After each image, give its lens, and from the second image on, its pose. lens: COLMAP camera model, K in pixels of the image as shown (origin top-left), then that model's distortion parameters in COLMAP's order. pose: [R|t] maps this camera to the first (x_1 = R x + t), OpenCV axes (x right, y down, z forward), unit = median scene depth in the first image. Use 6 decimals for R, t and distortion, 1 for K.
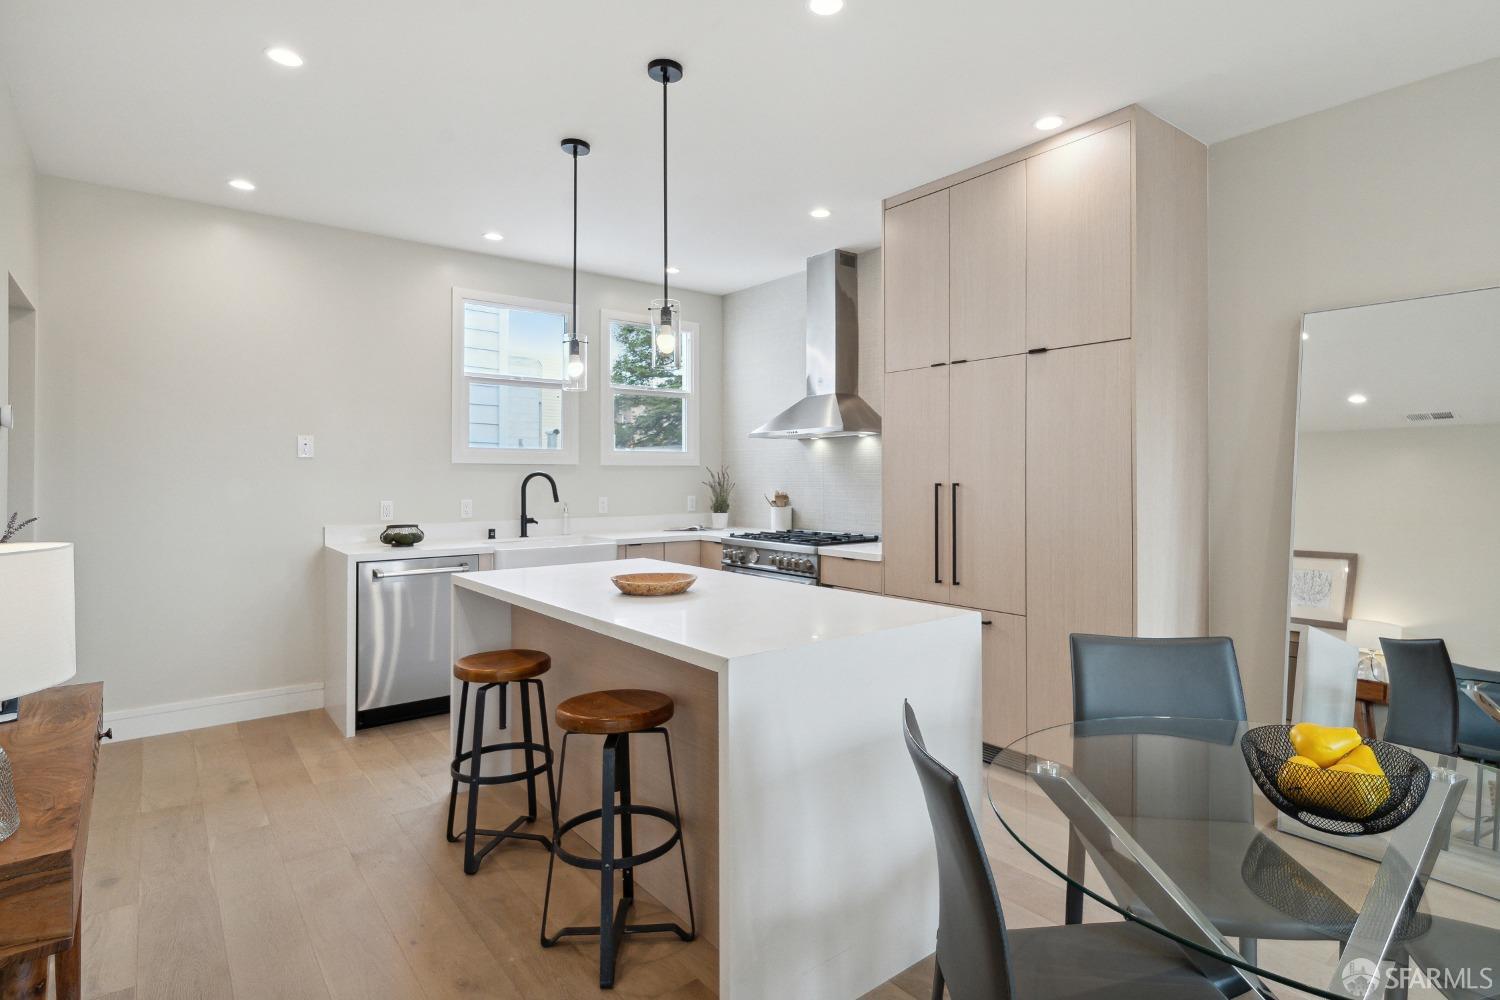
lens RADIAL K [[757.0, 0, 742.2], [0, 757.0, 484.8], [0, 0, 1]] dist [-0.009519, -0.000883]
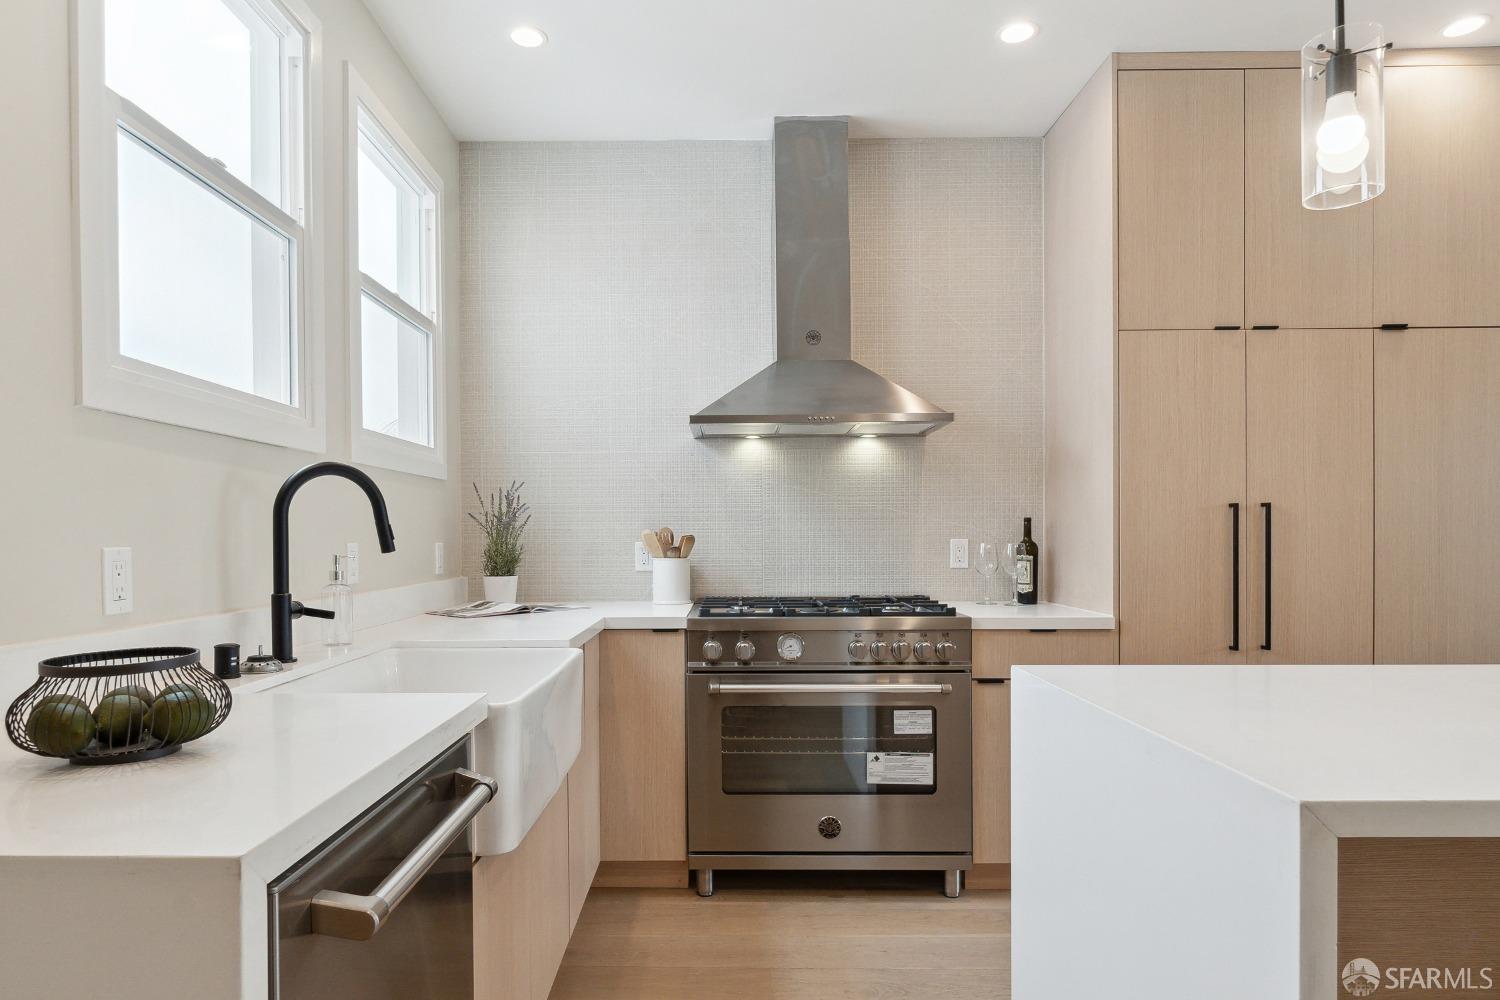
lens RADIAL K [[897.6, 0, 703.8], [0, 897.6, 548.1], [0, 0, 1]] dist [-0.017124, -0.000861]
pose [[0.630322, -0.012040, 0.776241, -0.487957], [0.011333, 0.999916, 0.006307, 0.020646], [-0.776251, 0.004822, 0.630405, 0.641223]]
